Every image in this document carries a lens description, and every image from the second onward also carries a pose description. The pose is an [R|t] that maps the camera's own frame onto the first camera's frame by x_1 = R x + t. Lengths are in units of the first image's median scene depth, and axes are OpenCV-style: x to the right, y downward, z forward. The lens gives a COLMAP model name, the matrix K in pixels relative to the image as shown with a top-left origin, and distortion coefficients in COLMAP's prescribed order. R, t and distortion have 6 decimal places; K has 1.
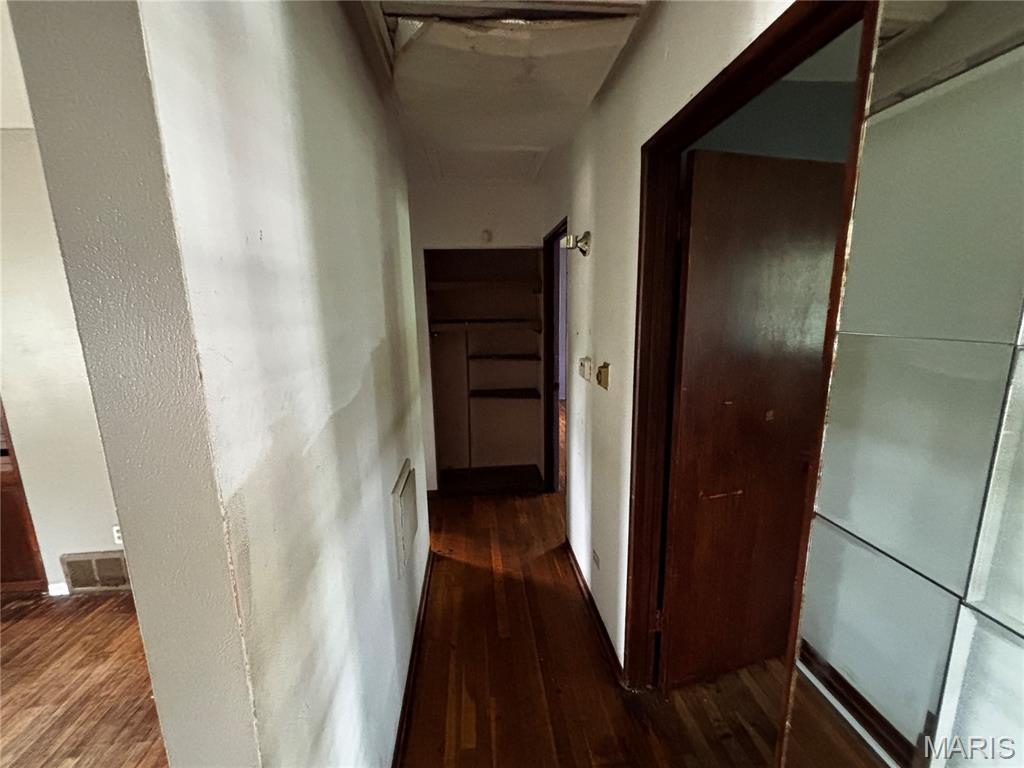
lens RADIAL K [[415.3, 0, 511.4], [0, 415.3, 379.9], [0, 0, 1]] dist [-0.001654, -0.000473]
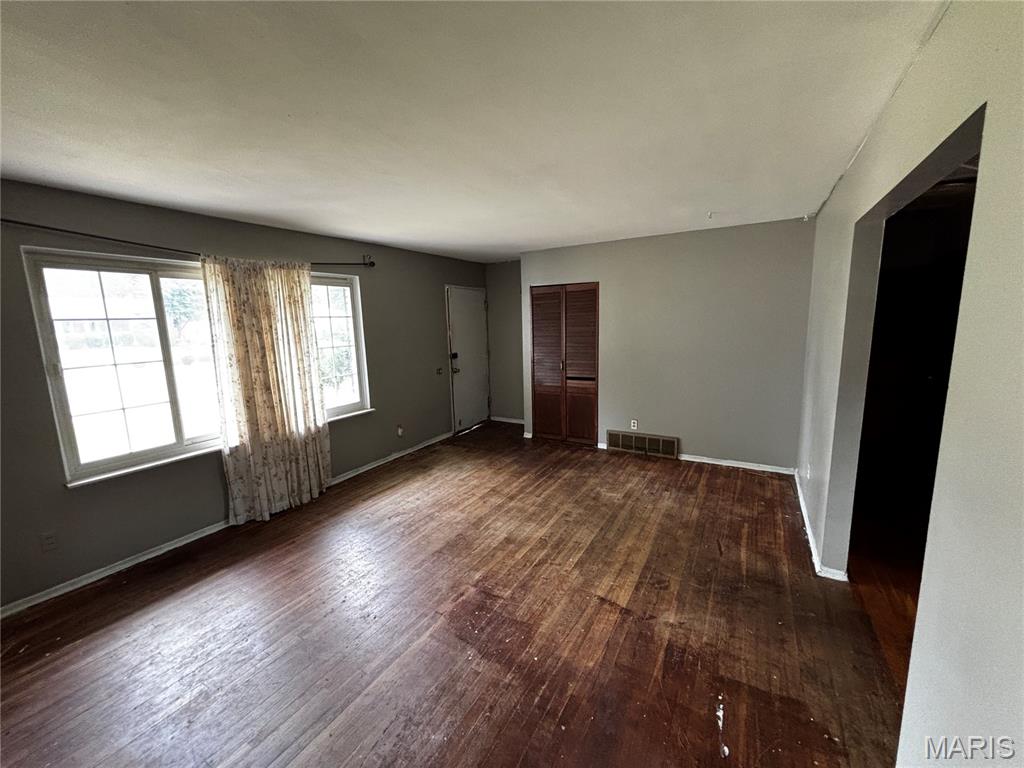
lens RADIAL K [[415.3, 0, 511.4], [0, 415.3, 379.9], [0, 0, 1]] dist [-0.001654, -0.000473]
pose [[0.812129, 0.088796, -0.576681, -0.265838], [-0.095829, 0.995230, 0.018289, 0.170787], [0.575554, 0.040410, 0.816765, -1.053600]]
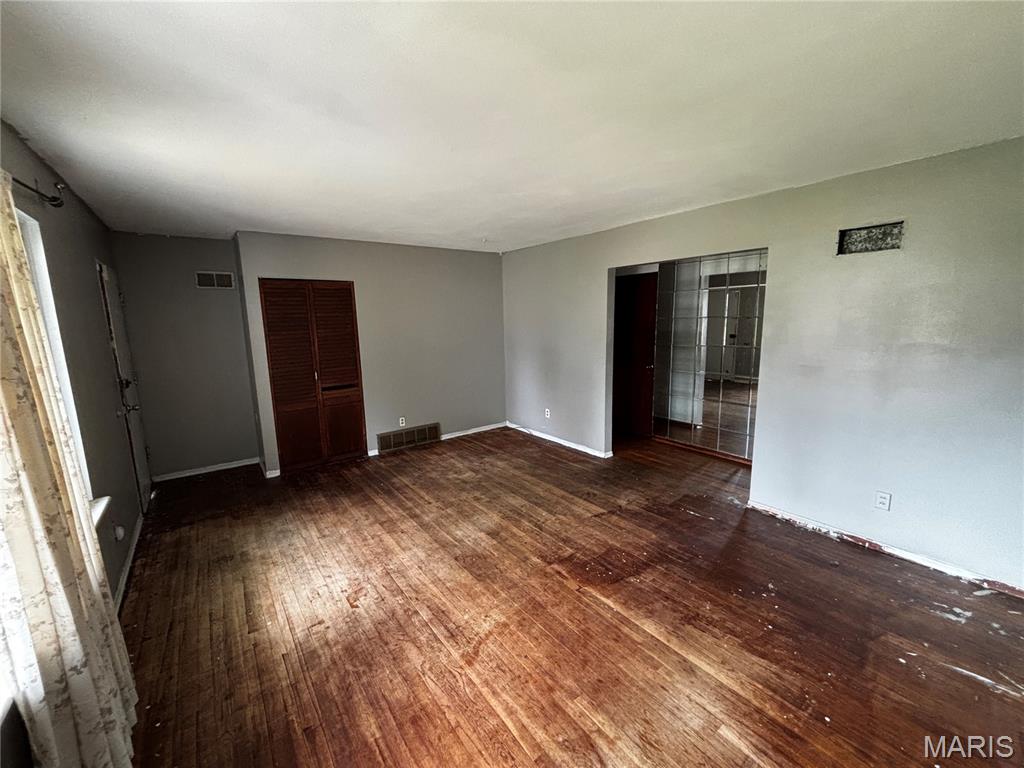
lens RADIAL K [[415.3, 0, 511.4], [0, 415.3, 379.9], [0, 0, 1]] dist [-0.001654, -0.000473]
pose [[0.857358, -0.083735, 0.507863, -1.534811], [0.099660, 0.995013, -0.004187, 0.222244], [-0.504980, 0.054204, 0.861428, -1.162312]]
